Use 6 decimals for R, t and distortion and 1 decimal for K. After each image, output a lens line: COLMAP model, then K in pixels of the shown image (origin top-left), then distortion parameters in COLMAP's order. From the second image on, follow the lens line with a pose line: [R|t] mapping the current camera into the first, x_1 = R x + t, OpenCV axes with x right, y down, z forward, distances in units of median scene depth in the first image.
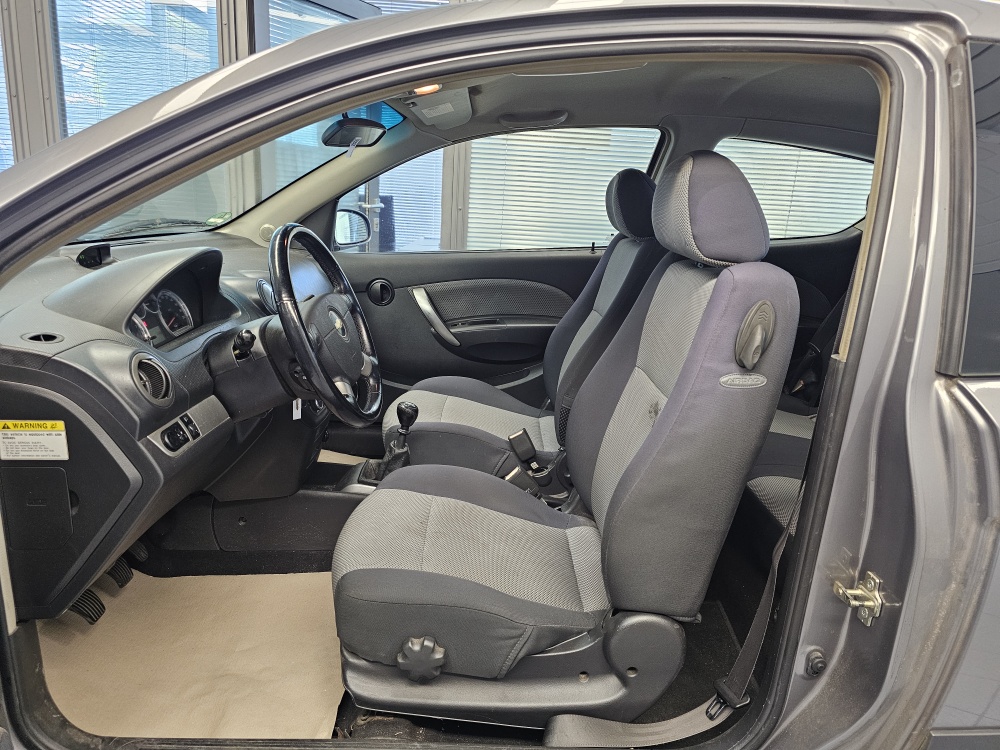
lens RADIAL K [[677.7, 0, 497.3], [0, 677.7, 376.6], [0, 0, 1]] dist [0.051985, -0.048035]
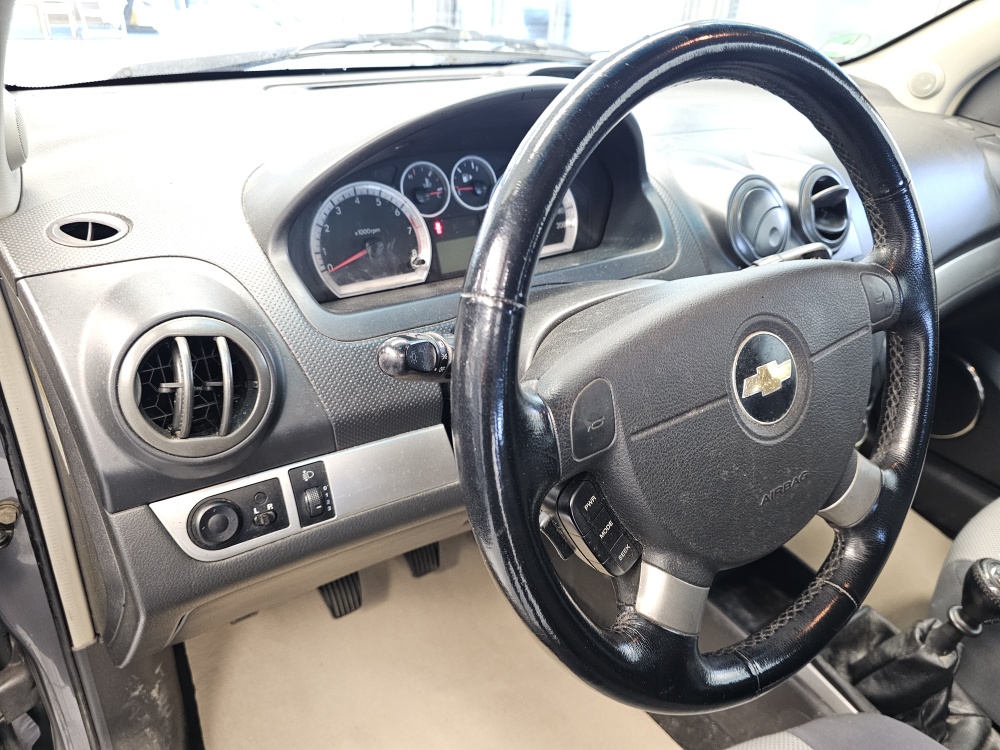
lens RADIAL K [[677.7, 0, 503.7], [0, 677.7, 373.1], [0, 0, 1]] dist [0.051985, -0.048035]
pose [[0.562360, 0.407293, -0.719627, -0.085904], [-0.254788, 0.913286, 0.317793, -0.166862], [0.786660, 0.004638, 0.617369, 0.793722]]
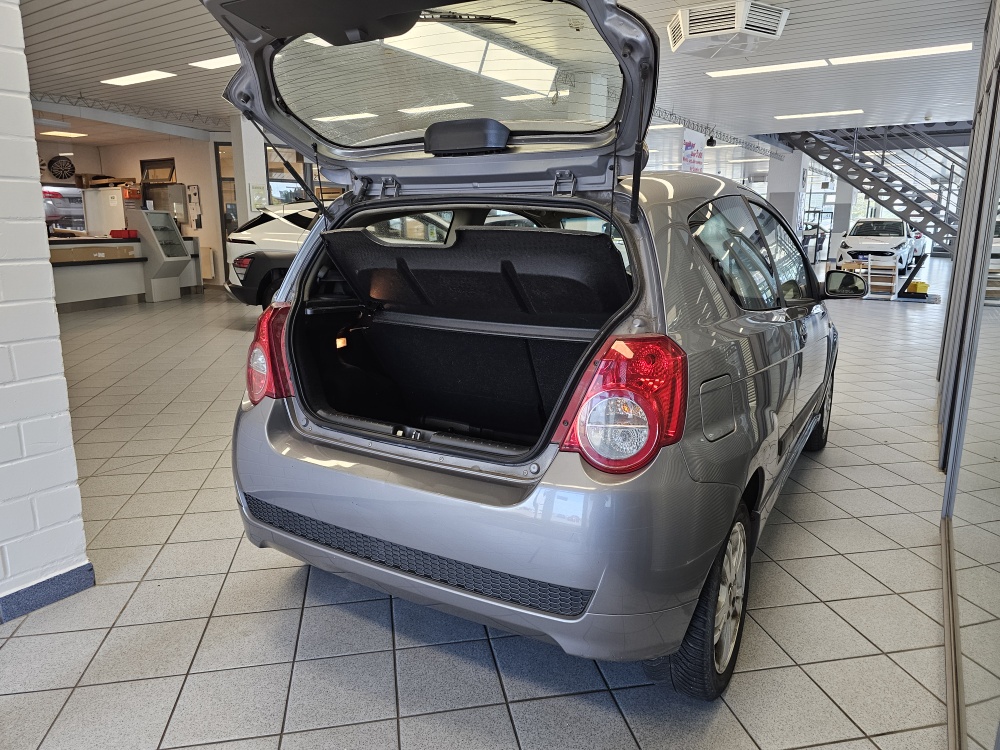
lens RADIAL K [[677.7, 0, 505.7], [0, 677.7, 369.2], [0, 0, 1]] dist [0.051985, -0.048035]
pose [[-0.520091, 0.122449, -0.845288, 2.838913], [-0.261975, 0.919097, 0.294330, -0.624743], [0.812942, 0.374522, -0.445935, 2.374534]]
